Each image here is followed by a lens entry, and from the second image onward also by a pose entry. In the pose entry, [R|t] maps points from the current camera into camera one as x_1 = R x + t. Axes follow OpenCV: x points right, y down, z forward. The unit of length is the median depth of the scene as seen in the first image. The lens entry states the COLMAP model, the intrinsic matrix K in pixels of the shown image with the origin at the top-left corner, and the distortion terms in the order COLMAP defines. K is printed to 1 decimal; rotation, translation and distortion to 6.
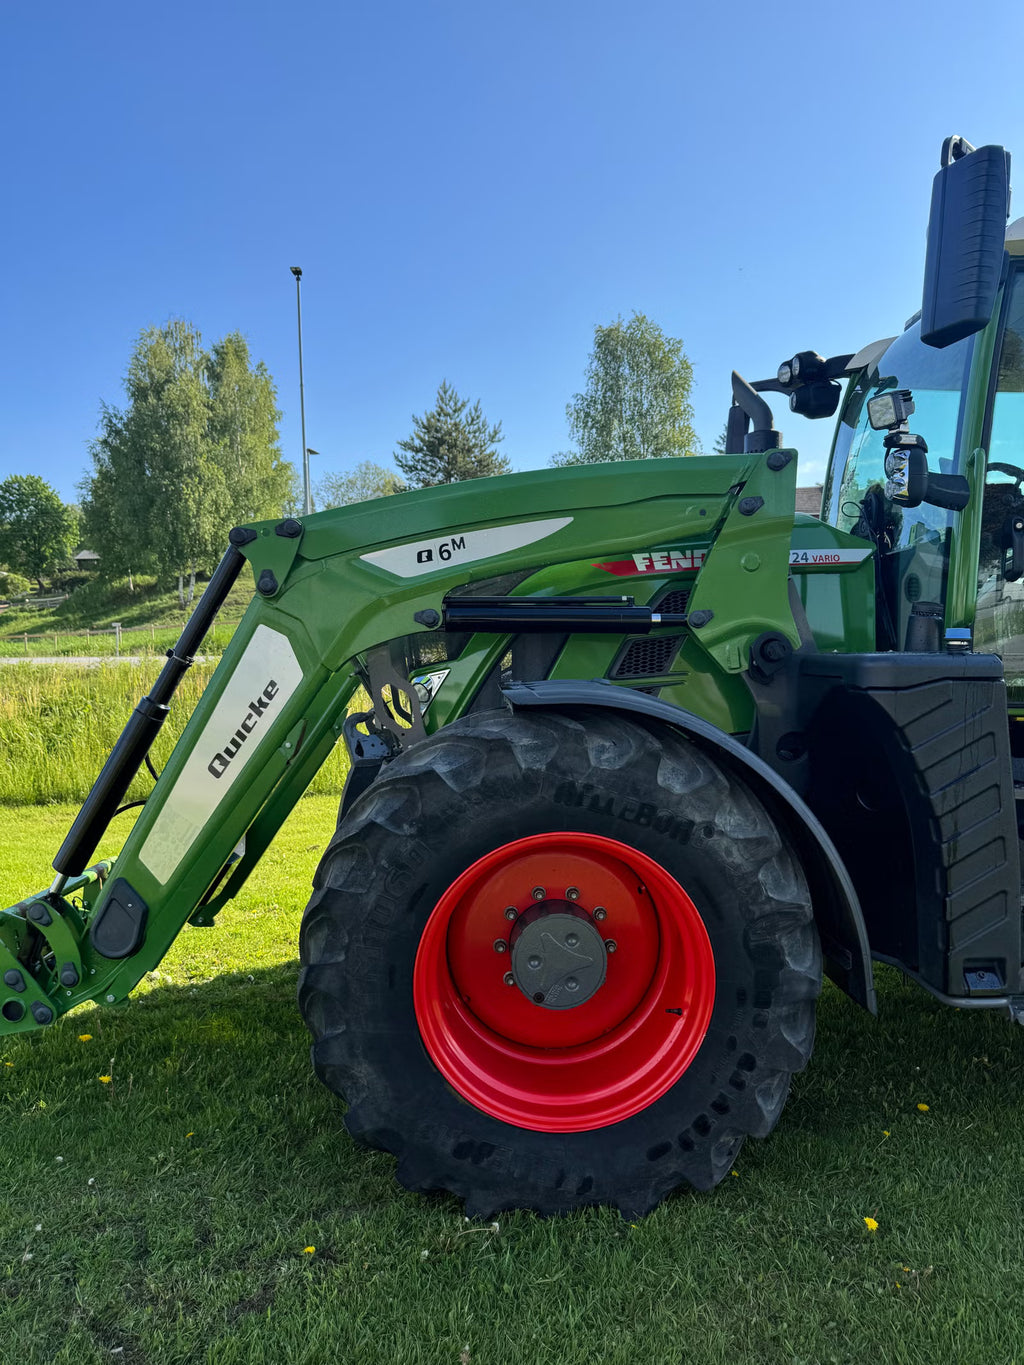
lens RADIAL K [[954.8, 0, 510.6], [0, 954.8, 681.6], [0, 0, 1]] dist [0.042480, -0.064602]
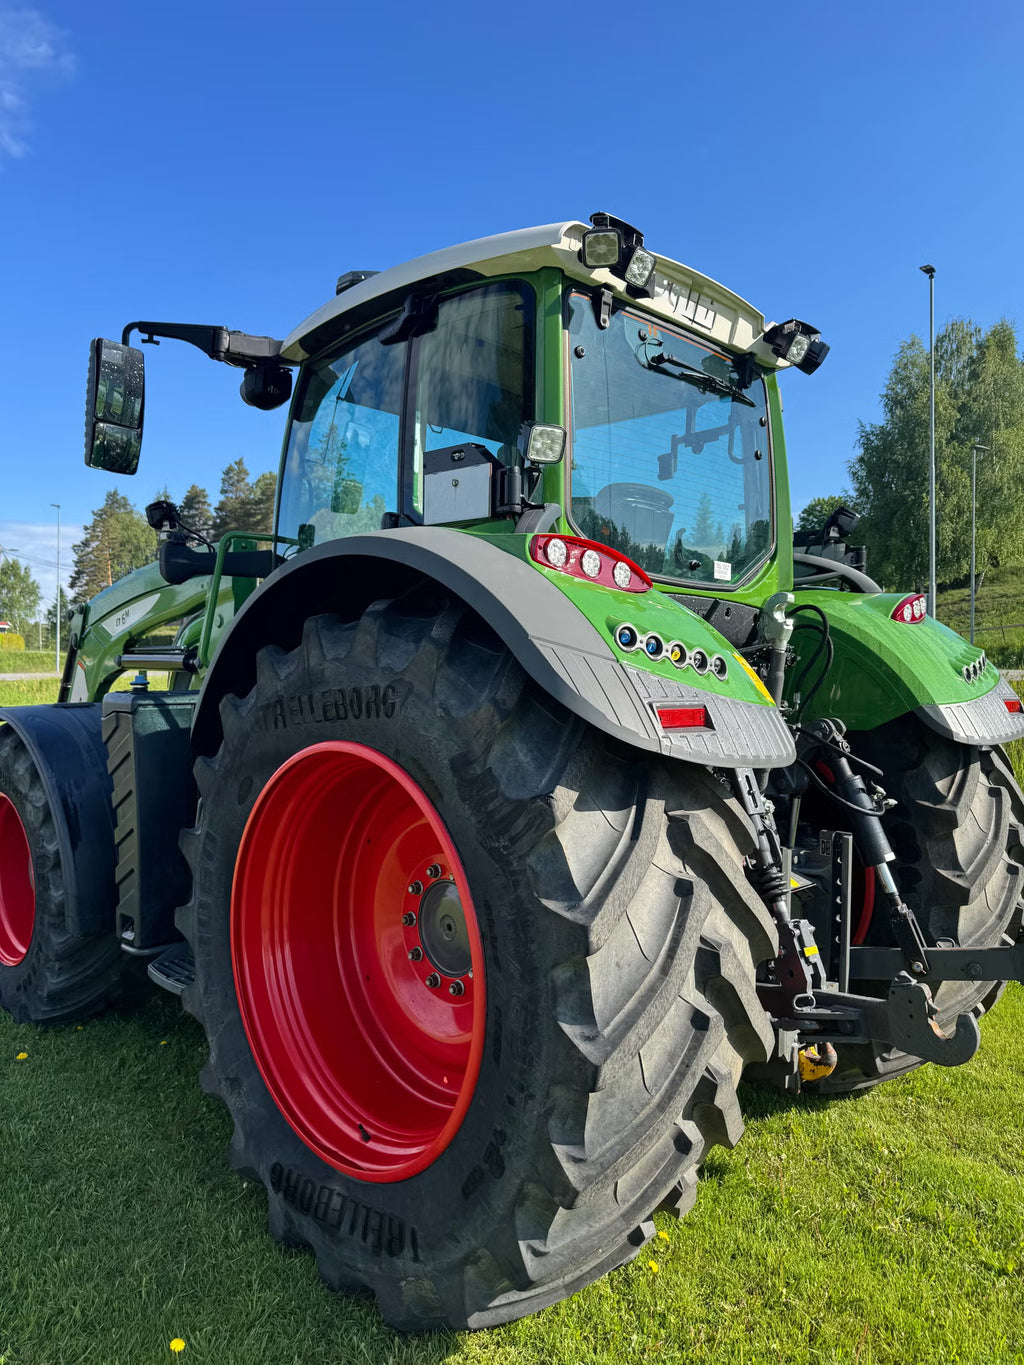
lens RADIAL K [[954.8, 0, 526.6], [0, 954.8, 686.4], [0, 0, 1]] dist [0.042480, -0.064602]
pose [[0.701004, 0.019006, -0.712904, 1.551828], [-0.021717, 0.999750, 0.005299, -0.050308], [0.712826, 0.011768, 0.701242, 0.358599]]
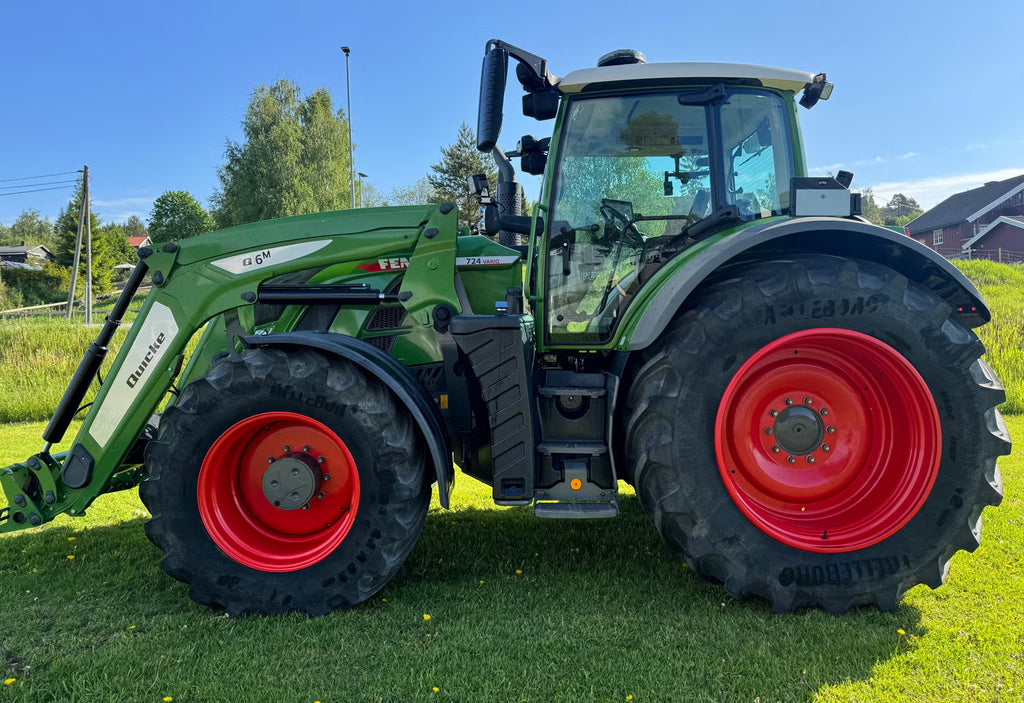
lens RADIAL K [[707.1, 0, 519.9], [0, 707.1, 323.1], [0, 0, 1]] dist [0.033402, -0.053109]
pose [[0.999734, -0.007902, -0.021682, 0.445831], [0.007444, 0.999749, -0.021149, 0.013535], [0.021844, 0.020982, 0.999541, -0.307881]]
